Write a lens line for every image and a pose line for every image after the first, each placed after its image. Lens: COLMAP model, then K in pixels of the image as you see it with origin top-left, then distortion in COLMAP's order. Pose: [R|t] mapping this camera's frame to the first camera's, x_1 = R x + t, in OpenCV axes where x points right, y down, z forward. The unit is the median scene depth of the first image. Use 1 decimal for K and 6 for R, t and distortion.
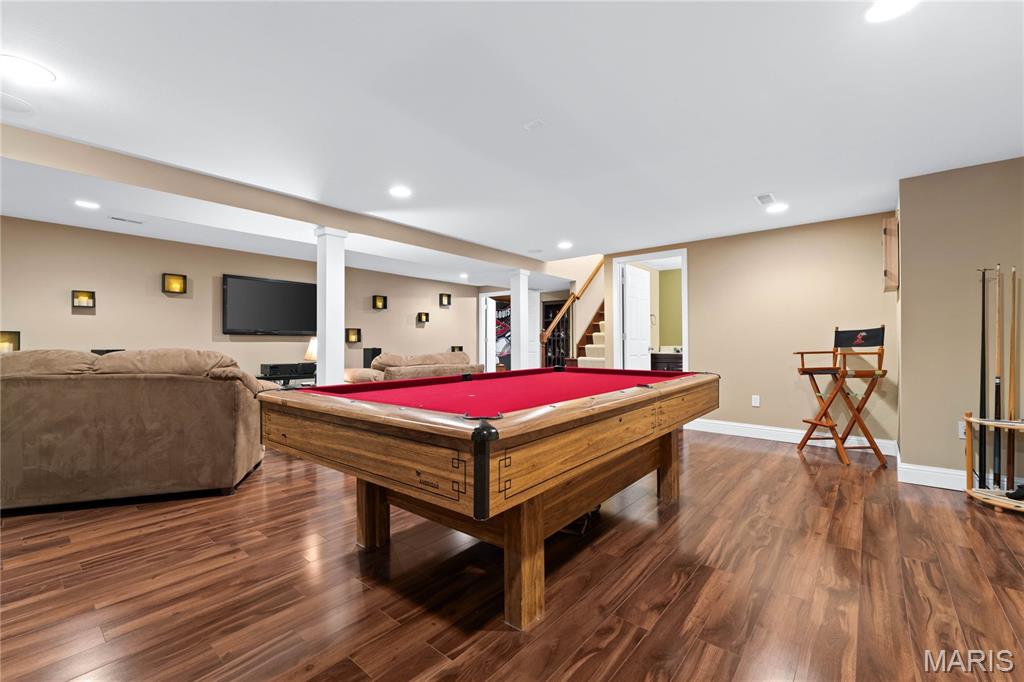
lens RADIAL K [[444.6, 0, 514.0], [0, 444.6, 342.1], [0, 0, 1]] dist [-0.004233, -0.000552]
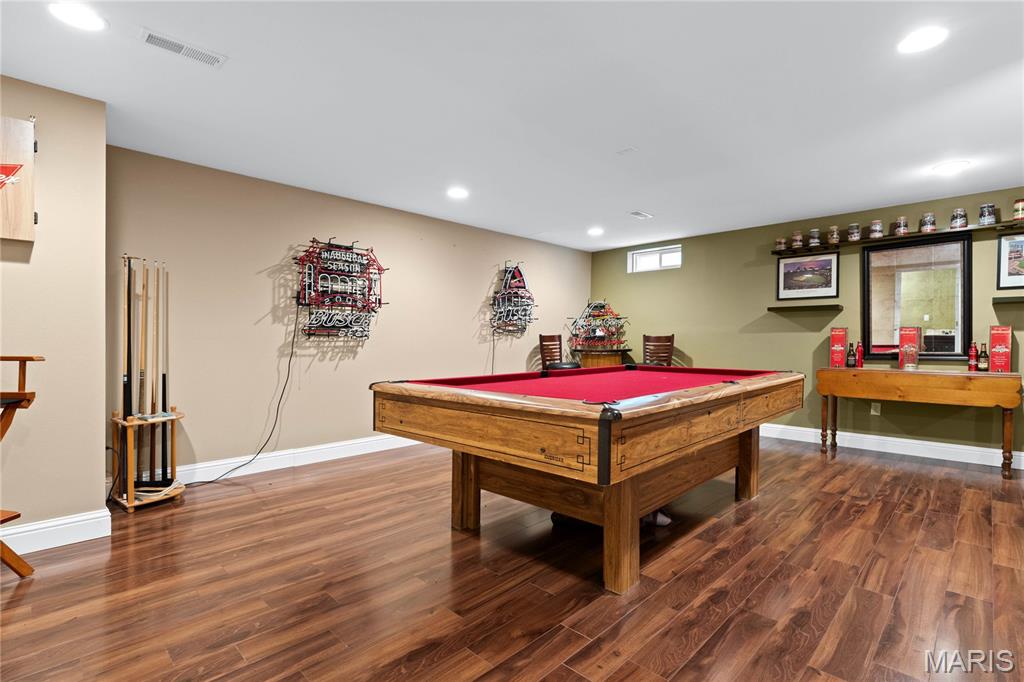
lens RADIAL K [[481.3, 0, 510.0], [0, 481.3, 342.1], [0, 0, 1]] dist [-0.000308, -0.000168]
pose [[-0.995597, -0.006053, 0.093542, 0.212681], [-0.006224, 0.999979, -0.001541, 0.008789], [-0.093531, -0.002117, -0.995614, 2.145461]]
